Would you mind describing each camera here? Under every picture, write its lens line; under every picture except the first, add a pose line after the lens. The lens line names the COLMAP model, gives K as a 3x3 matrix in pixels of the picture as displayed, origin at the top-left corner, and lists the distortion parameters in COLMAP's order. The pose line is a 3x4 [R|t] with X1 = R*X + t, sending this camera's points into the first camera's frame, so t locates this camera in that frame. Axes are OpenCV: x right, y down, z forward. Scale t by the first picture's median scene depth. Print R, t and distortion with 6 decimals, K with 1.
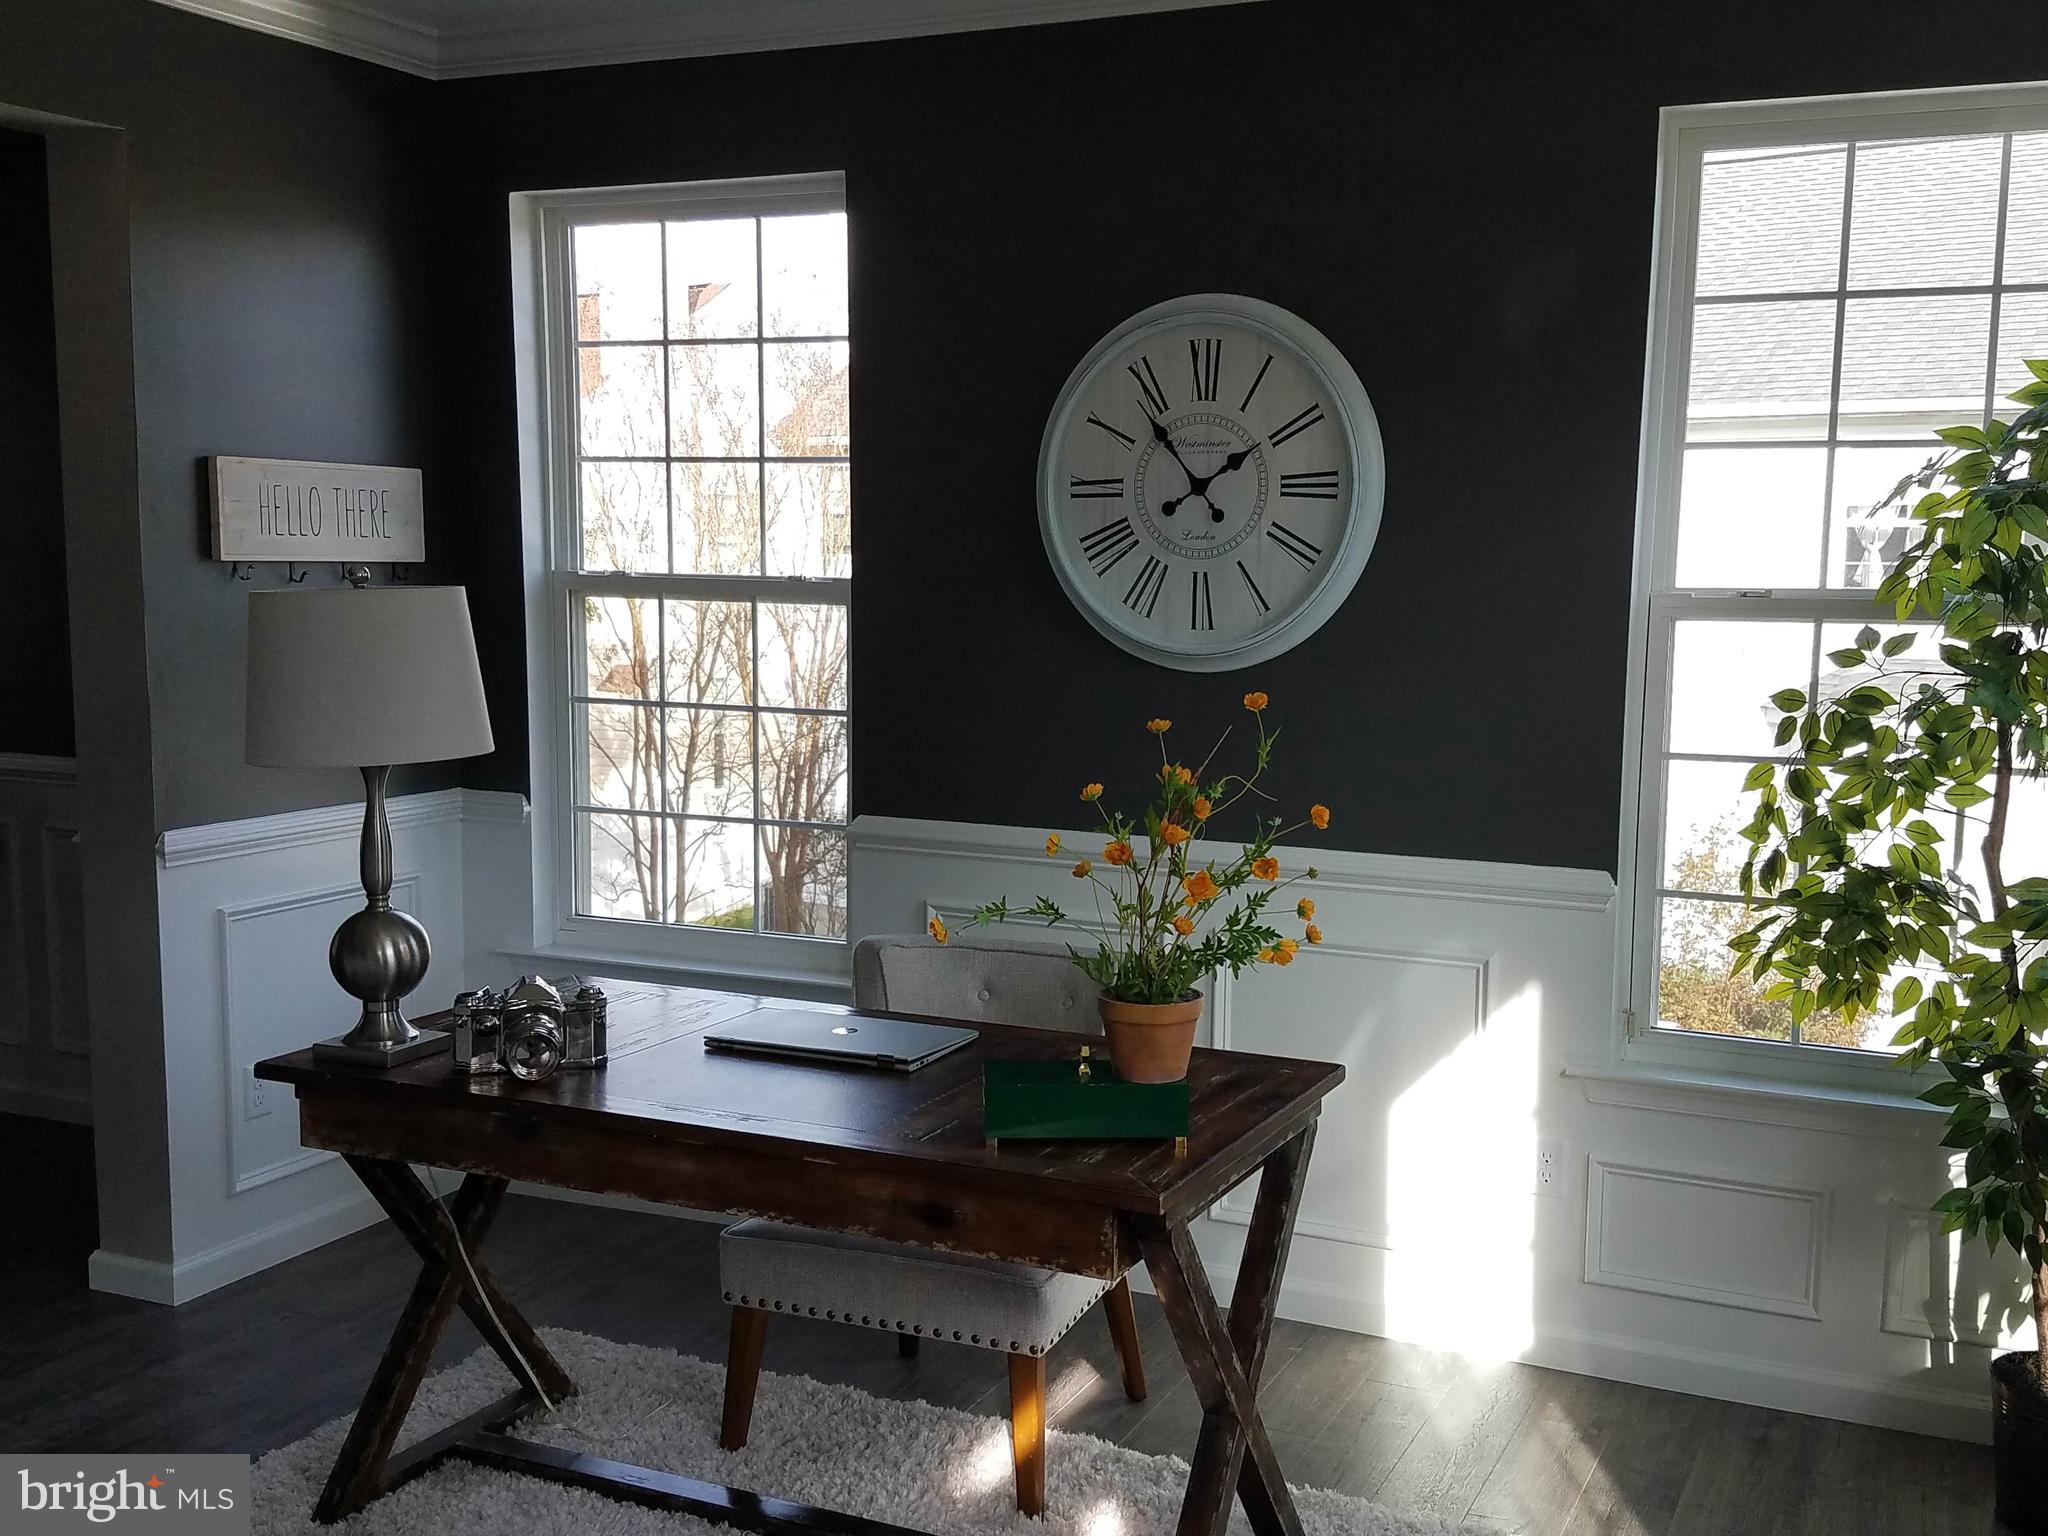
lens RADIAL K [[1623.3, 0, 1061.7], [0, 1623.3, 842.6], [0, 0, 1]] dist [0.093940, -0.090946]
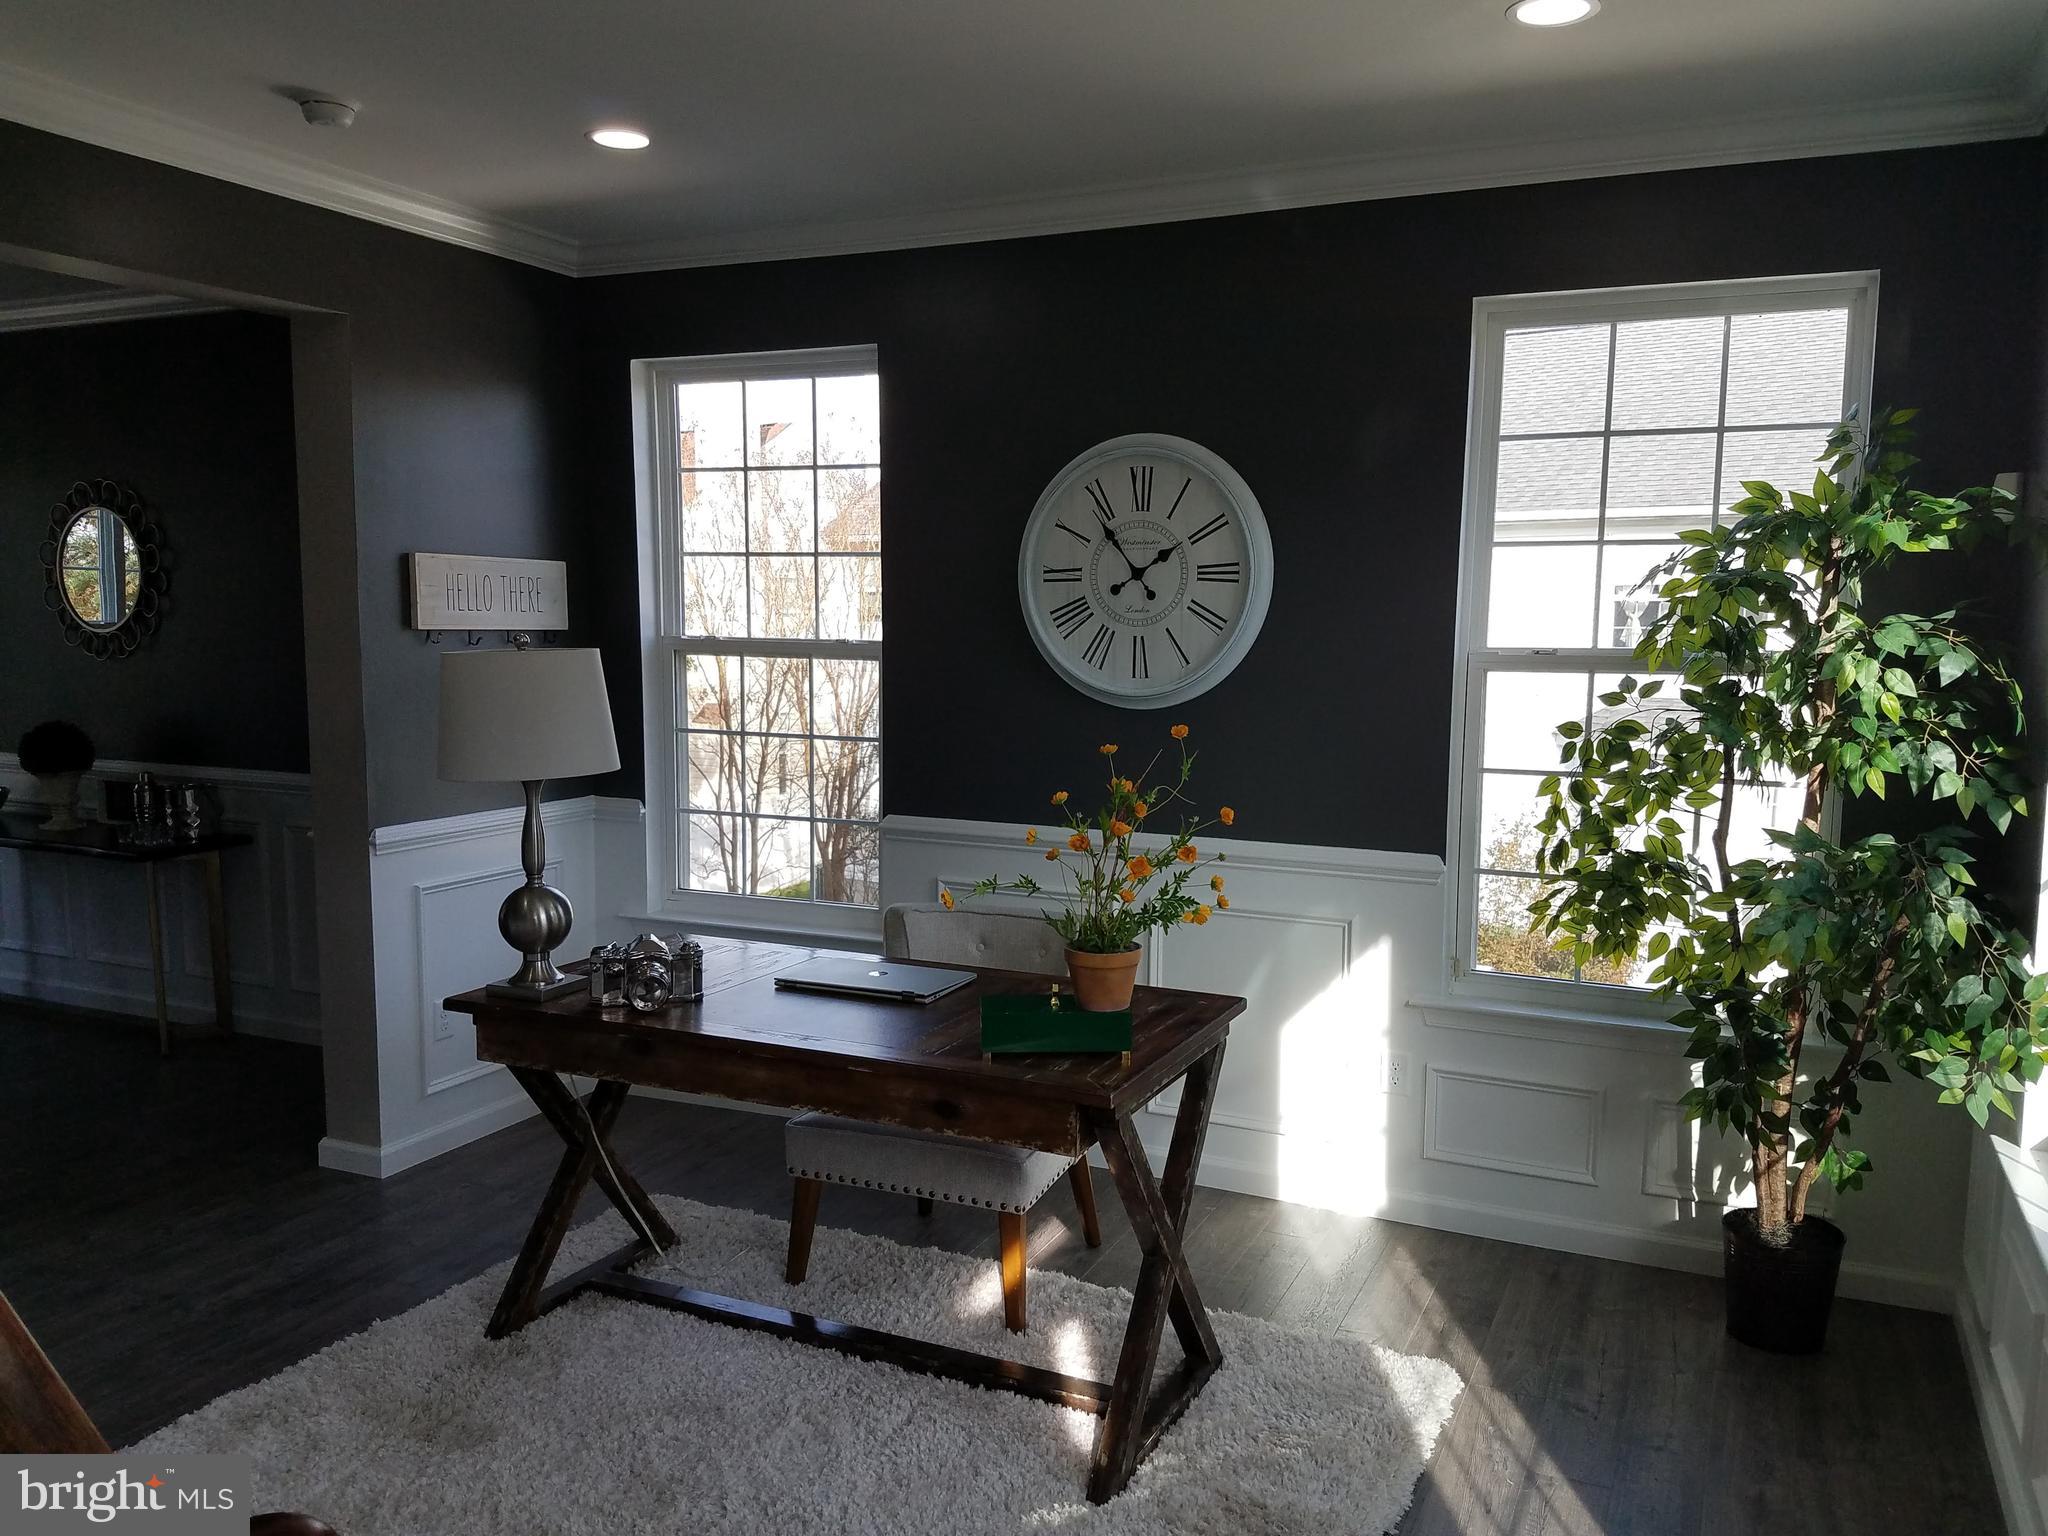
lens RADIAL K [[1623.3, 0, 1013.1], [0, 1623.3, 783.0], [0, 0, 1]] dist [0.093940, -0.090946]
pose [[0.999983, -0.003102, -0.004853, -0.013258], [0.003100, 0.999995, -0.000324, -0.042433], [0.004854, 0.000309, 0.999988, -0.351563]]
